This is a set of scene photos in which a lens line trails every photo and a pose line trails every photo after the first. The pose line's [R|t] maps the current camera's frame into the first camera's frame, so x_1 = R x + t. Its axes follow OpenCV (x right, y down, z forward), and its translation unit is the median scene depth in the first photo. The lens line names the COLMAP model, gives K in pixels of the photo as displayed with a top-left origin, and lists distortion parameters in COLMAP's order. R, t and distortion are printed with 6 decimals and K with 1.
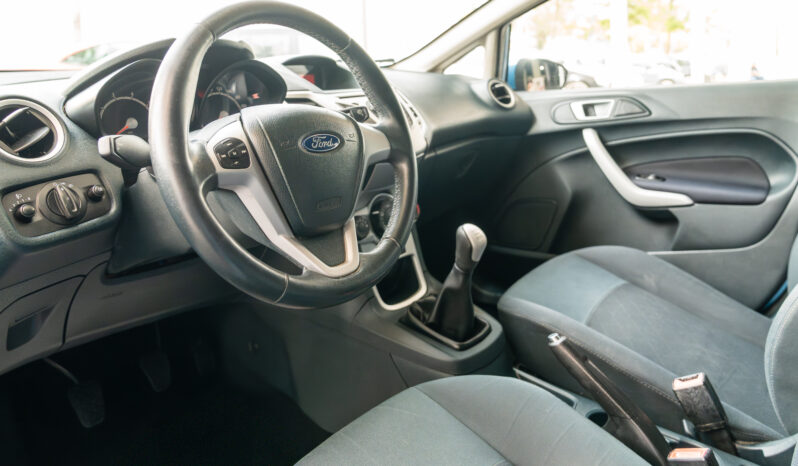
lens RADIAL K [[565.2, 0, 424.0], [0, 565.2, 124.8], [0, 0, 1]] dist [-0.001020, 0.001394]
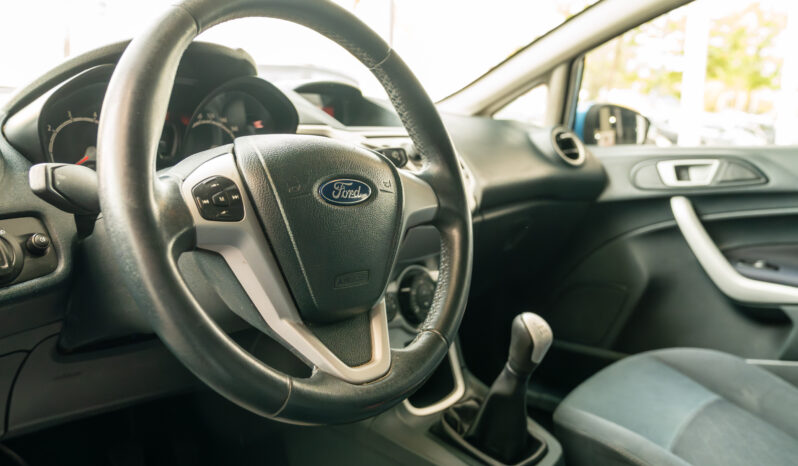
lens RADIAL K [[639.7, 0, 399.0], [0, 639.7, 233.0], [0, 0, 1]] dist [0.002571, 0.001582]
pose [[0.995791, 0.056886, -0.071856, -0.041750], [-0.051358, 0.995741, 0.076571, 0.014138], [0.075906, -0.072559, 0.994471, 0.159552]]
